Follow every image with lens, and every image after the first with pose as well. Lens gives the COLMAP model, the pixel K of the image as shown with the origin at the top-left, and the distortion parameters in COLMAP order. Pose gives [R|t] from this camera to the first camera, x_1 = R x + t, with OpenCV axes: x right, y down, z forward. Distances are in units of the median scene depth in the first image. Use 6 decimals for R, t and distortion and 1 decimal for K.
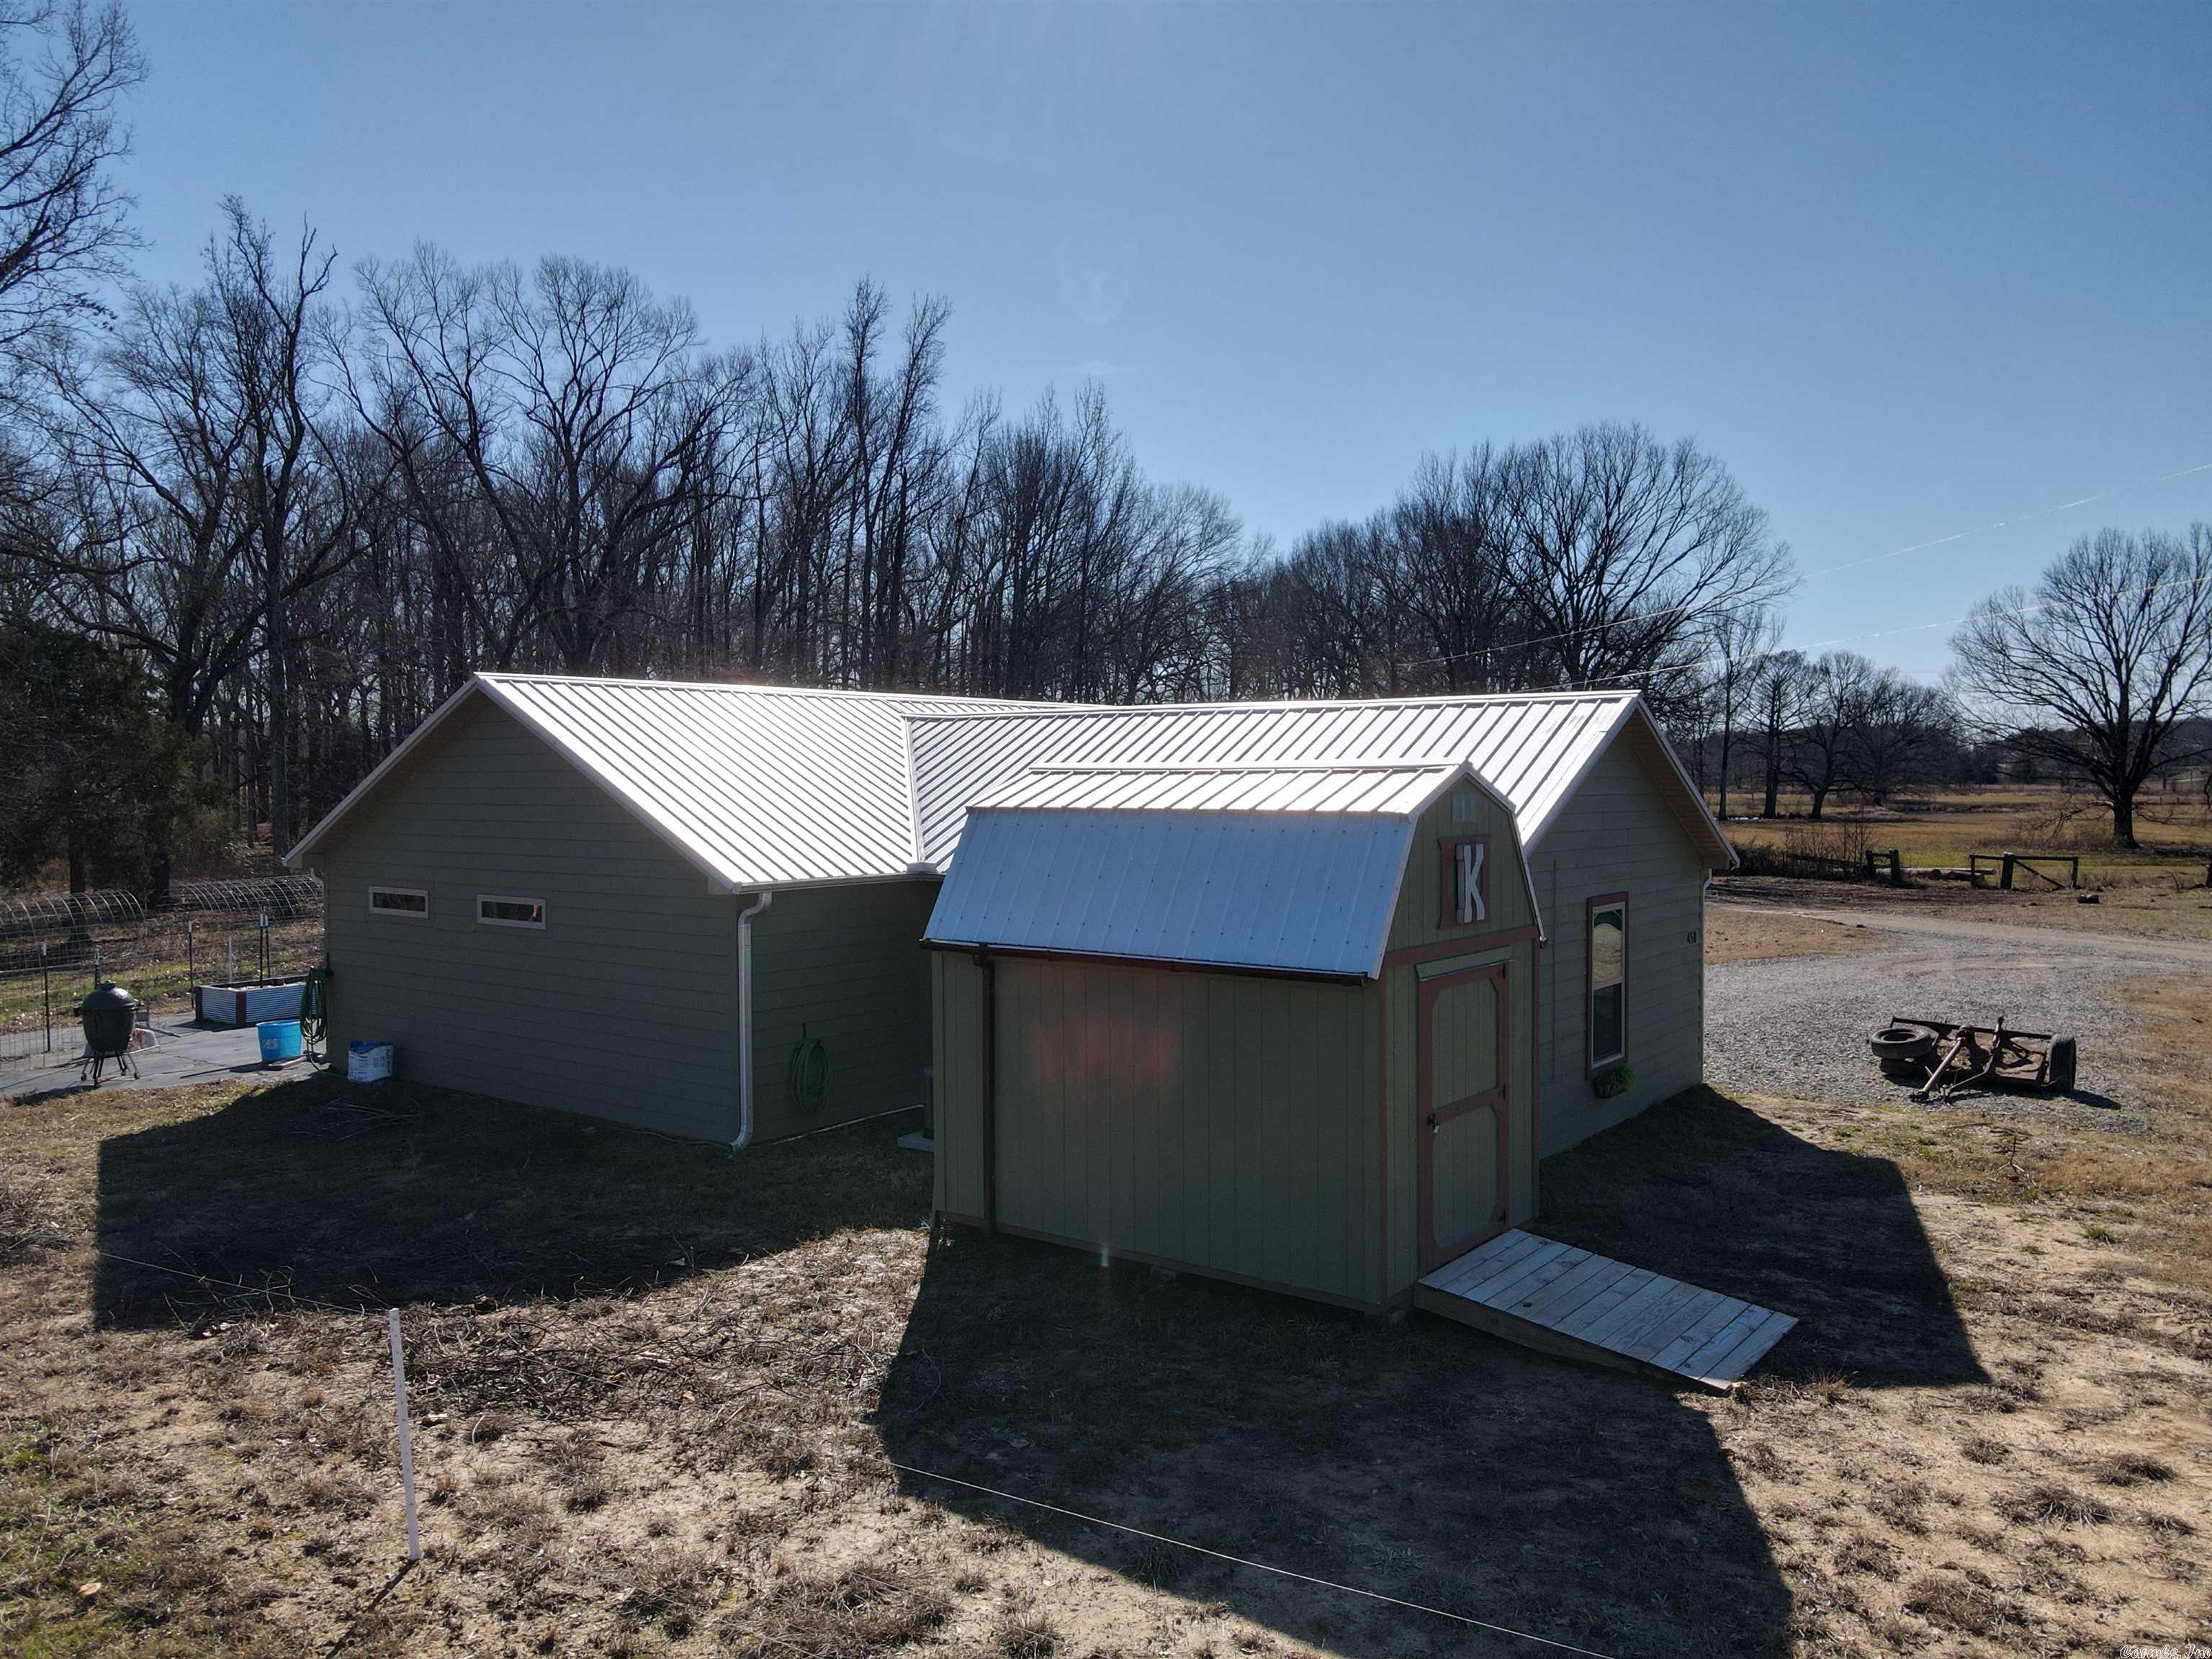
lens RADIAL K [[1617.3, 0, 1100.8], [0, 1617.3, 819.4], [0, 0, 1]] dist [0.011829, 0.005112]
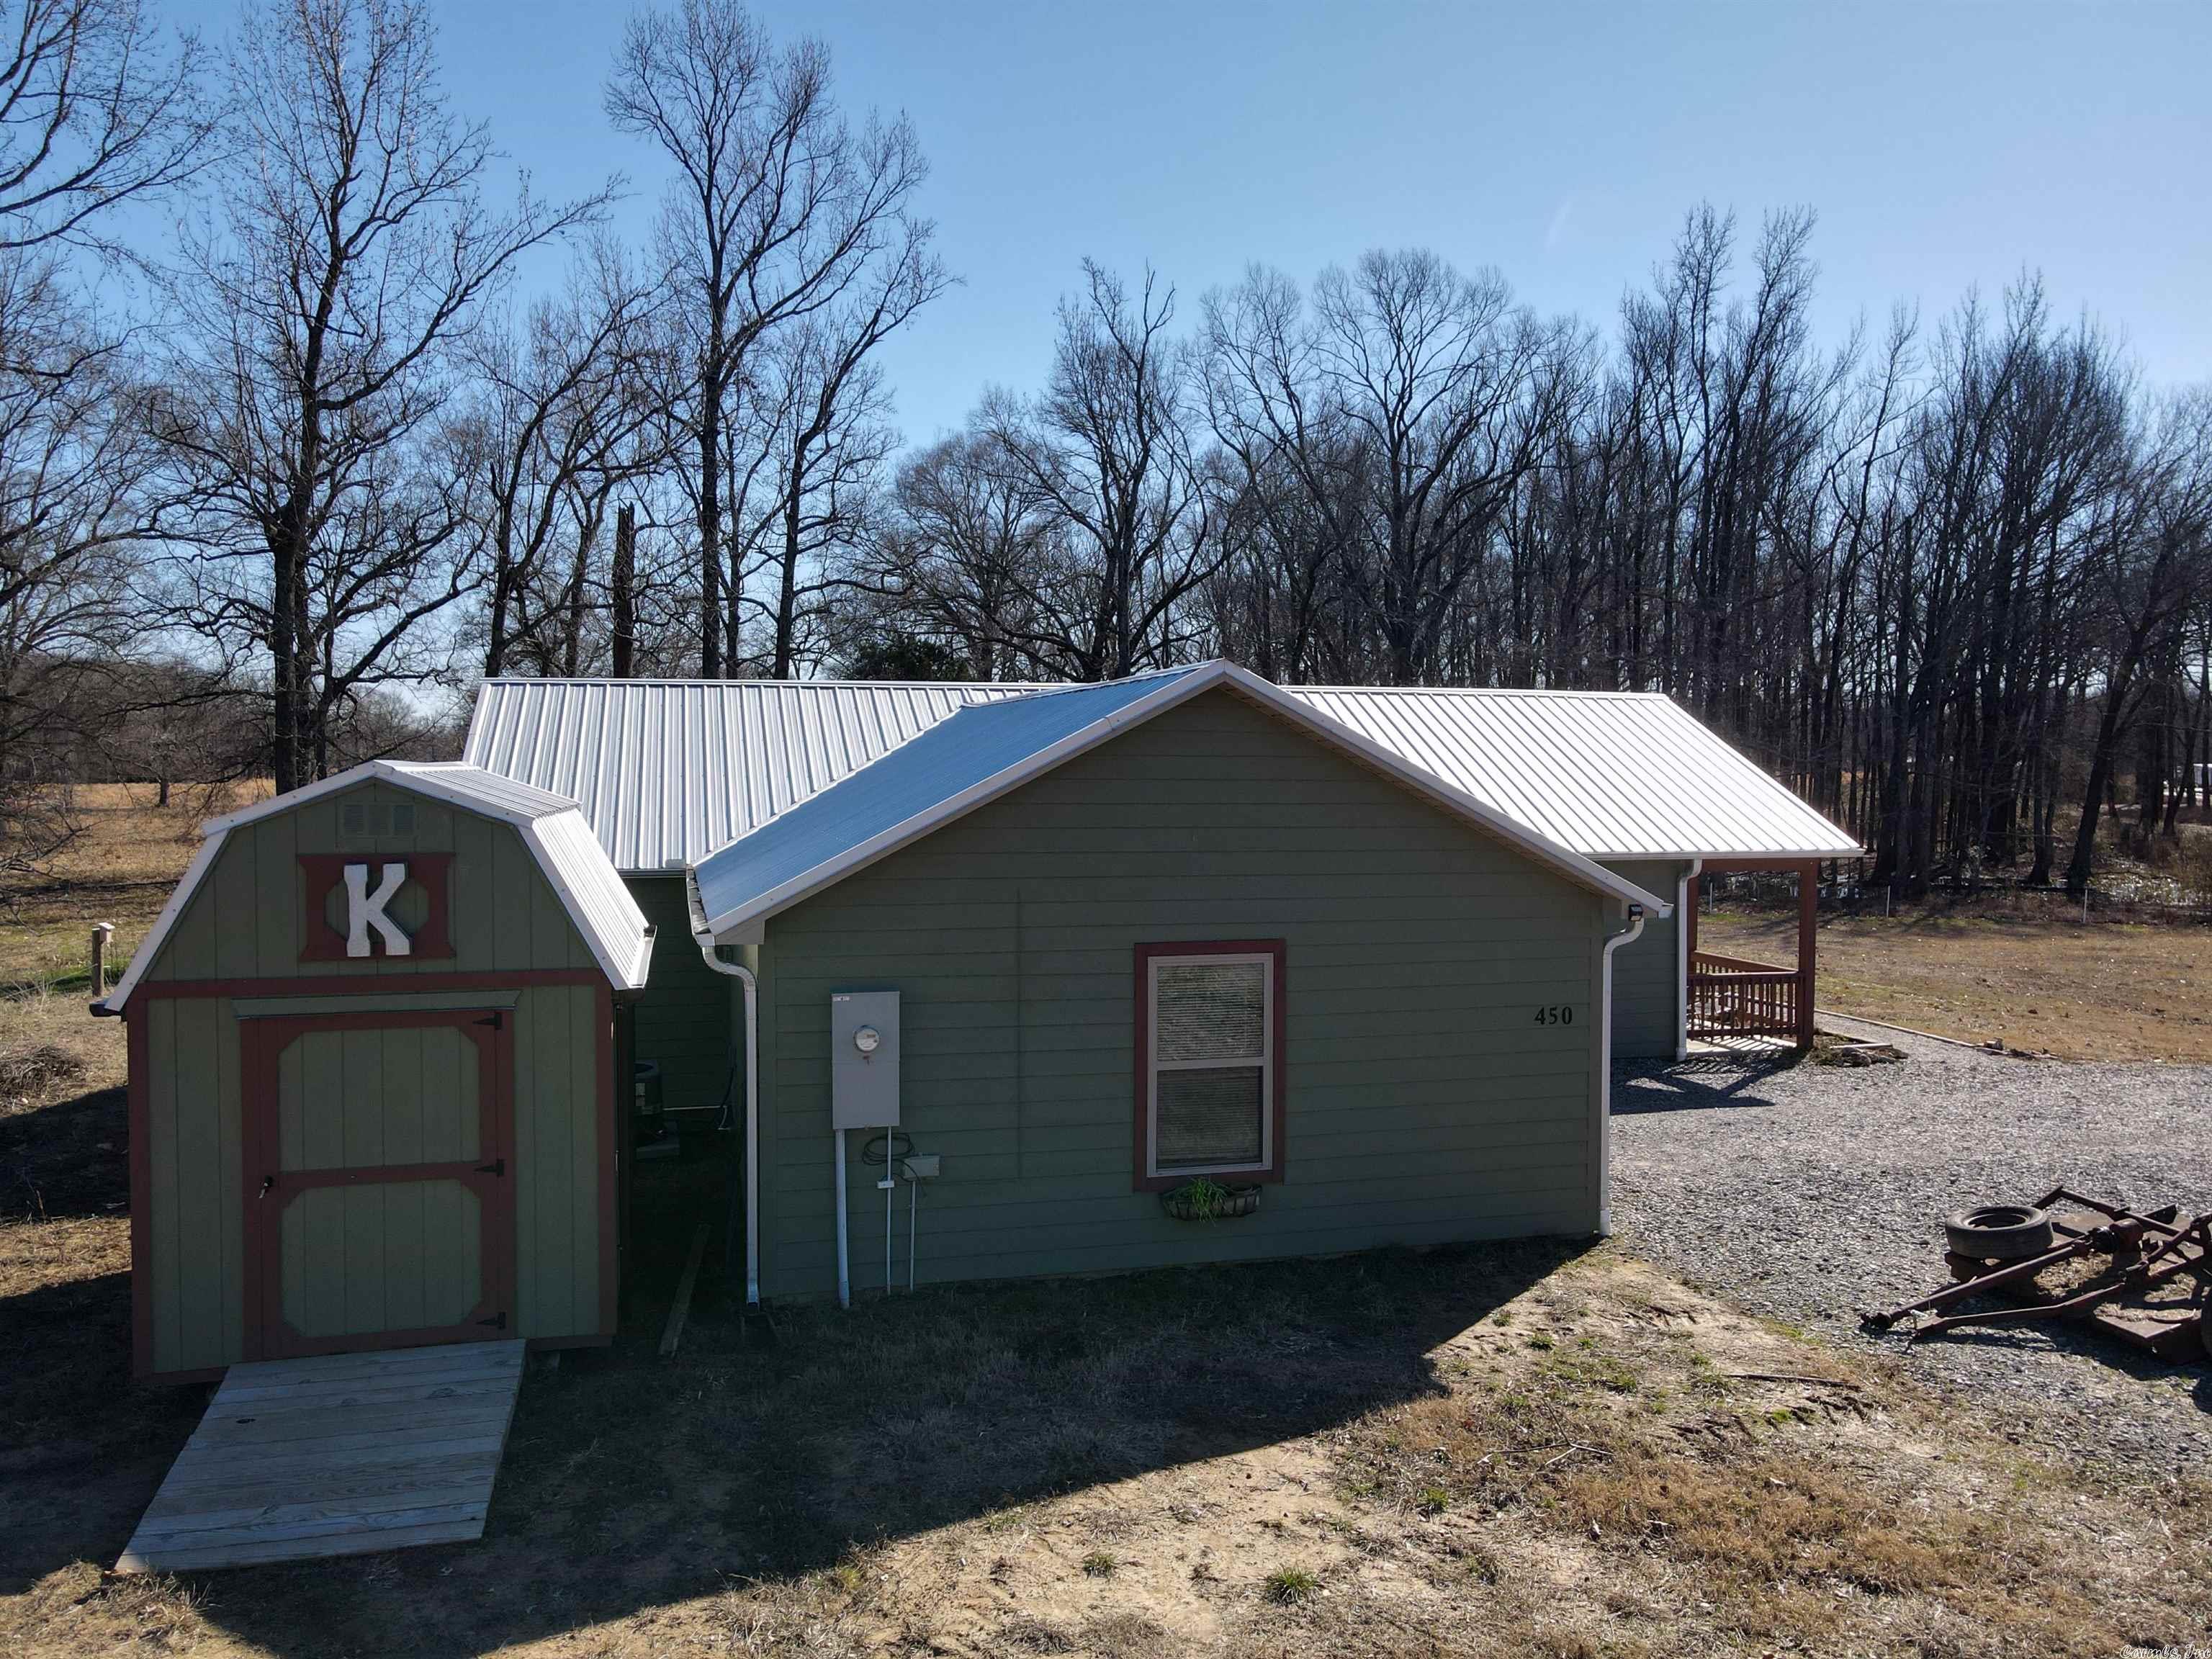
lens RADIAL K [[1617.3, 0, 1096.8], [0, 1617.3, 818.9], [0, 0, 1]] dist [0.011829, 0.005112]
pose [[0.779322, 0.025272, -0.626114, 0.191419], [-0.018607, 0.999679, 0.017190, -0.005250], [0.626348, -0.001747, 0.779542, 0.106474]]
